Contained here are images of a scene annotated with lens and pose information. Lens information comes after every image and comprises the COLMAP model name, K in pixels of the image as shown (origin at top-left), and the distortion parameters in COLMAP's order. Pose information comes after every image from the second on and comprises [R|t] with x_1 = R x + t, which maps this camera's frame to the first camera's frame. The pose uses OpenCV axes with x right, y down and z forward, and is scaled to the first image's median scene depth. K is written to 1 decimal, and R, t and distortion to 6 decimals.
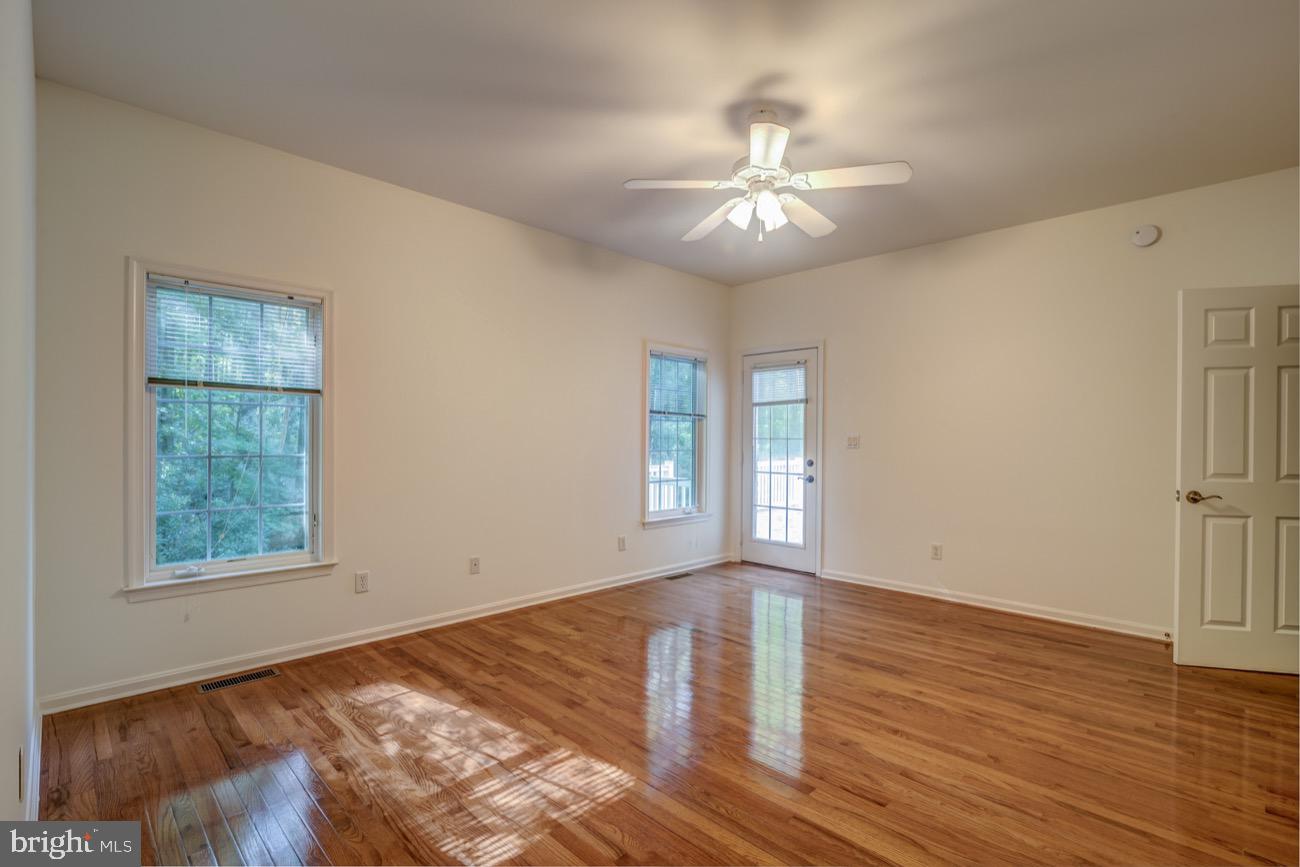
lens RADIAL K [[595.7, 0, 650.4], [0, 595.7, 441.3], [0, 0, 1]] dist [-0.009560, -0.000085]
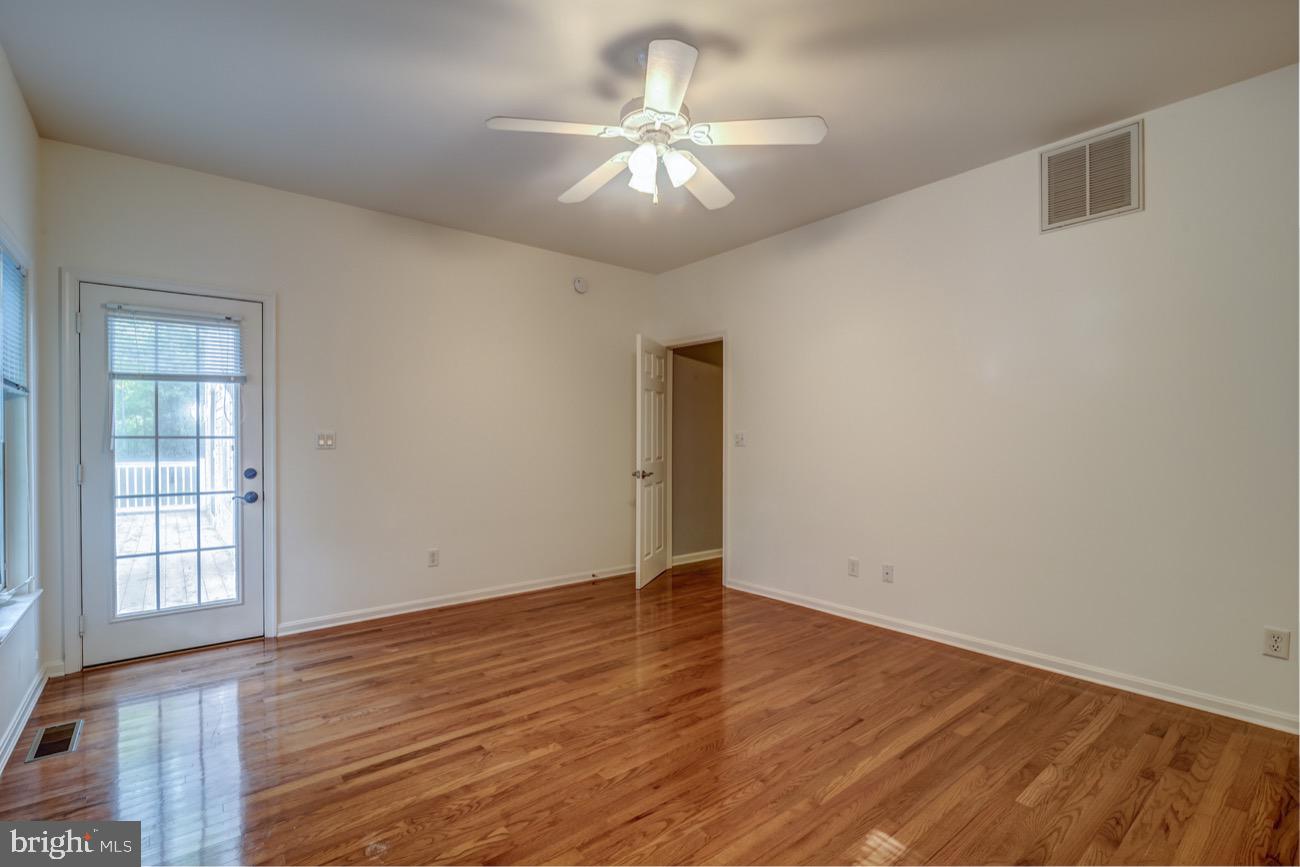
lens RADIAL K [[595.7, 0, 650.4], [0, 595.7, 441.3], [0, 0, 1]] dist [-0.009560, -0.000085]
pose [[0.100492, -0.014097, 0.994838, -0.491144], [0.004050, 0.999897, 0.013760, -0.009636], [-0.994930, 0.002646, 0.100538, 0.689482]]
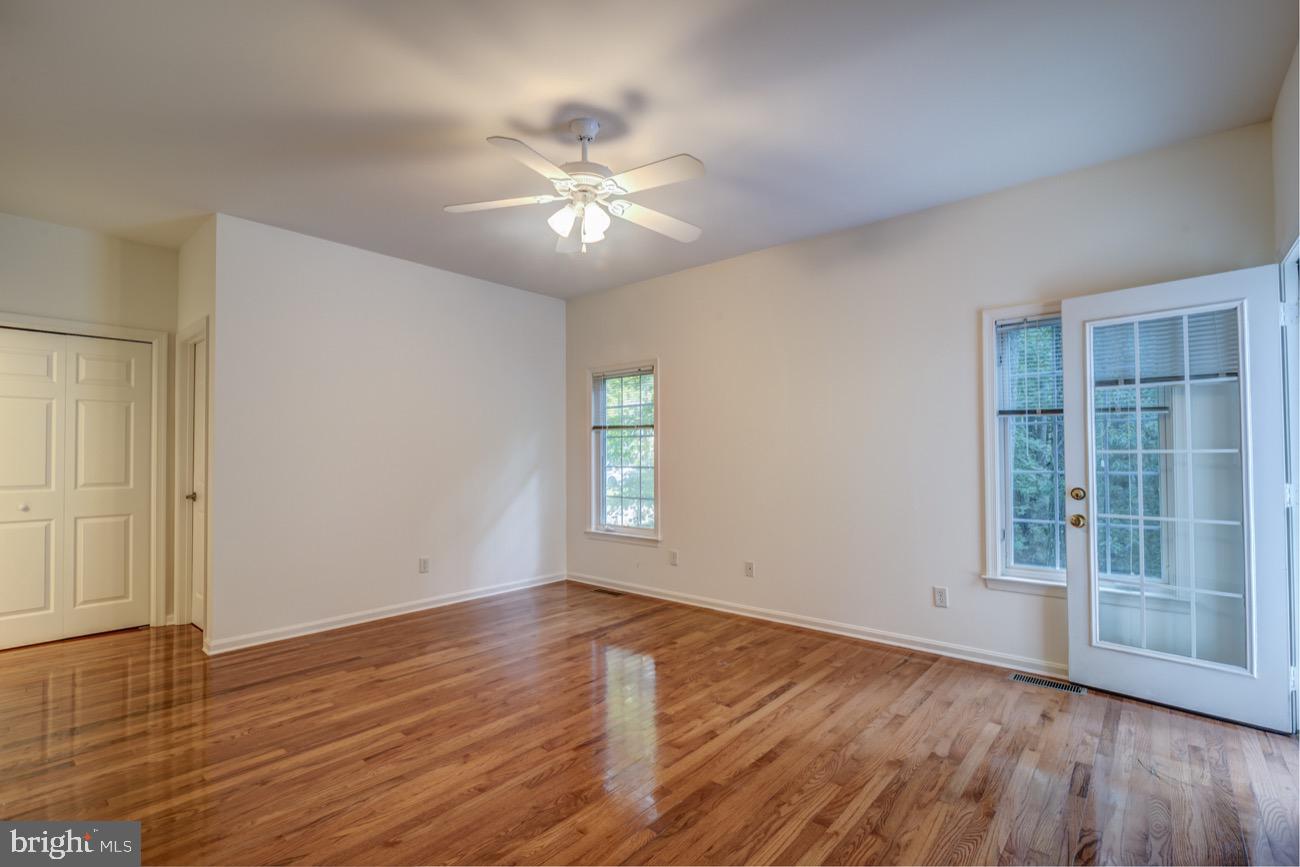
lens RADIAL K [[595.7, 0, 650.4], [0, 595.7, 441.3], [0, 0, 1]] dist [-0.009560, -0.000085]
pose [[0.070178, -0.028766, -0.997120, 0.861001], [0.003417, 0.999585, -0.028597, -0.000286], [0.997529, -0.001400, 0.070247, 0.776028]]
